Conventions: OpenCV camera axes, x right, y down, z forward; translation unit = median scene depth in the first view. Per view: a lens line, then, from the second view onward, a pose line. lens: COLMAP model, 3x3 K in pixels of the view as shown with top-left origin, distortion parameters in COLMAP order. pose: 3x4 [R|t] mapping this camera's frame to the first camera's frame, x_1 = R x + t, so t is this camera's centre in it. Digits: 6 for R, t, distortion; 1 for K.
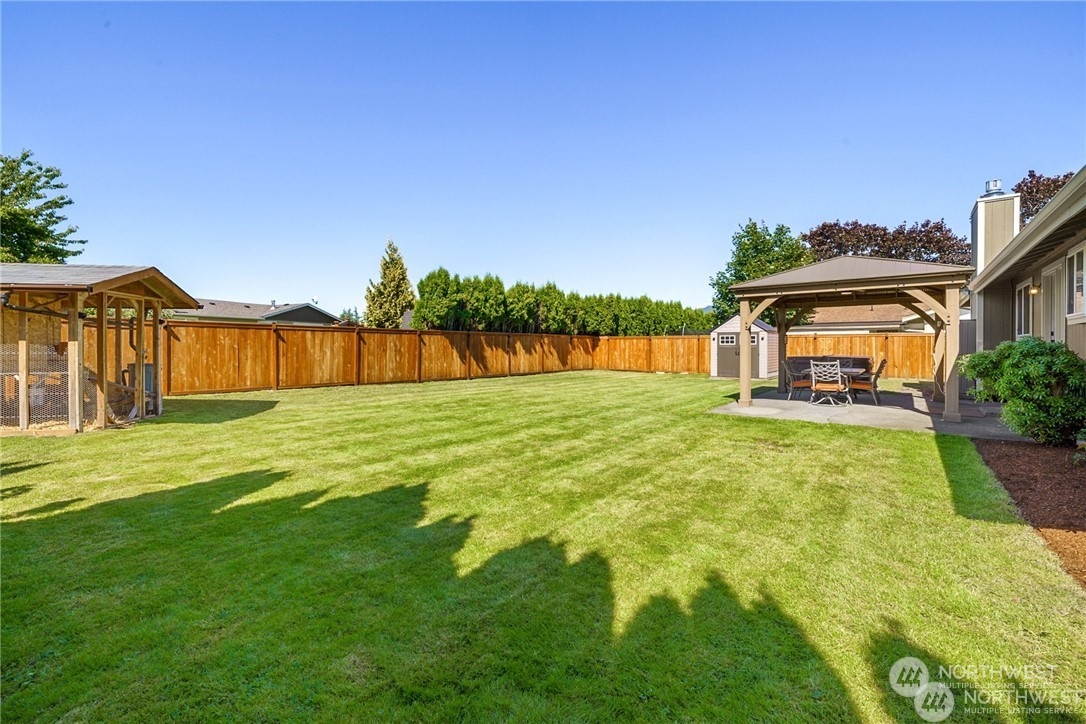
lens RADIAL K [[507.7, 0, 568.6], [0, 507.7, 345.9], [0, 0, 1]] dist [0.001690, 0.000189]
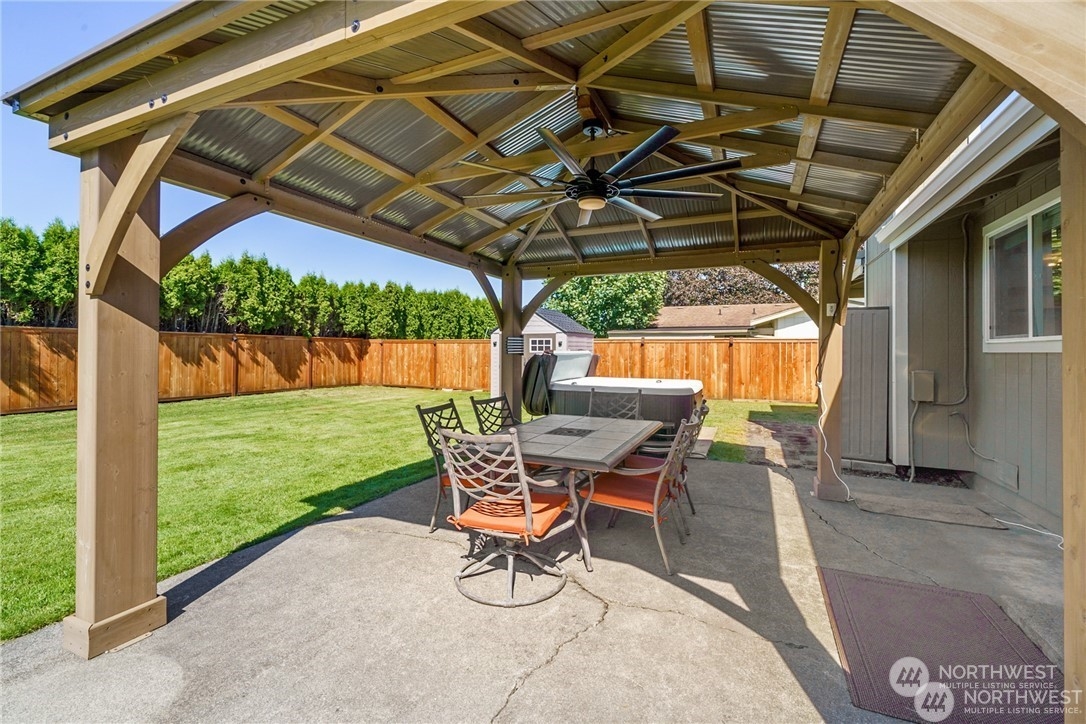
lens RADIAL K [[442.0, 0, 553.0], [0, 442.0, 343.4], [0, 0, 1]] dist [0.000245, -0.000102]
pose [[0.987326, 0.009924, 0.158392, 0.233769], [-0.007483, 0.999844, -0.015998, -0.004619], [-0.158526, 0.014610, 0.987247, 0.353670]]
